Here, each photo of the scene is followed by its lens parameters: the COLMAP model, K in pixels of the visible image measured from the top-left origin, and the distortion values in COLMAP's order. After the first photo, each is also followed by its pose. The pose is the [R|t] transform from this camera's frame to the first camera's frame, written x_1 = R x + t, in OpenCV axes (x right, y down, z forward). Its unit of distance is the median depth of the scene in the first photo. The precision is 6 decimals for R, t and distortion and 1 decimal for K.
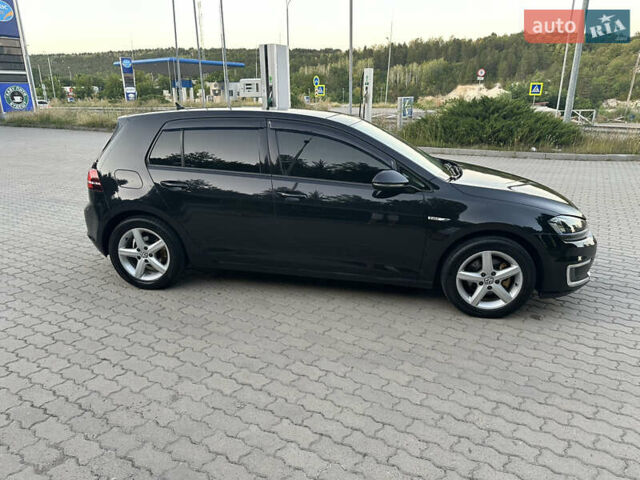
lens RADIAL K [[461.7, 0, 320.0], [0, 461.7, 240.0], [0, 0, 1]] dist [0.010007, -0.000499]
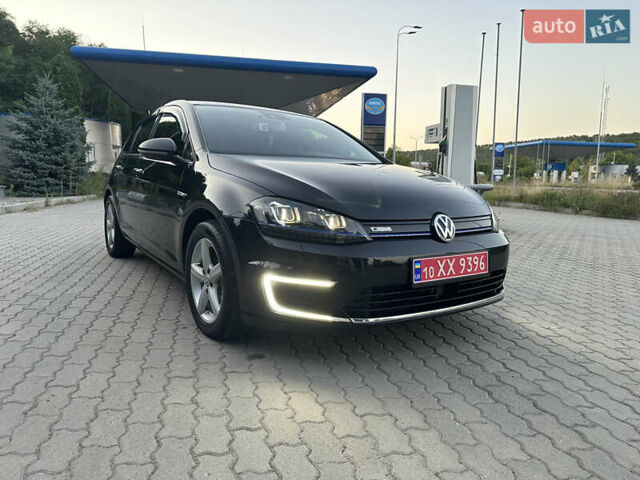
lens RADIAL K [[457.0, 0, 320.0], [0, 457.0, 240.0], [0, 0, 1]] dist [0.057701, -0.083021]
pose [[0.693209, 0.107401, -0.712690, 0.140994], [-0.234909, 0.968507, -0.082536, 0.006014], [0.681381, 0.224632, 0.696607, 0.084825]]
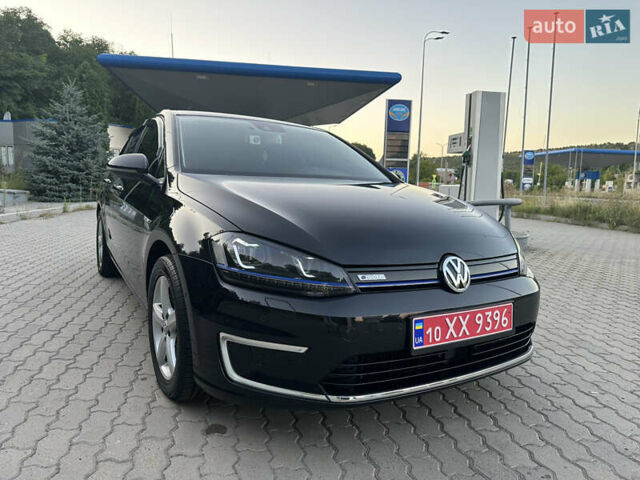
lens RADIAL K [[456.4, 0, 313.8], [0, 456.4, 239.3], [0, 0, 1]] dist [0.043141, -0.057642]
pose [[0.643928, 0.111117, -0.756974, 0.131823], [-0.258737, 0.962730, -0.078778, -0.003759], [0.720008, 0.246585, 0.648679, 0.101427]]
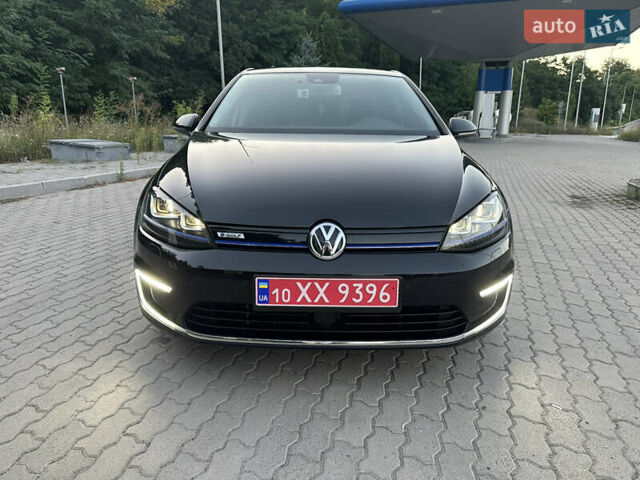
lens RADIAL K [[456.4, 0, 313.8], [0, 456.4, 239.3], [0, 0, 1]] dist [0.043141, -0.057642]
pose [[0.165535, 0.251087, -0.953705, 0.159786], [-0.306011, 0.932392, 0.192362, -0.023541], [0.937526, 0.260002, 0.231179, 0.148183]]
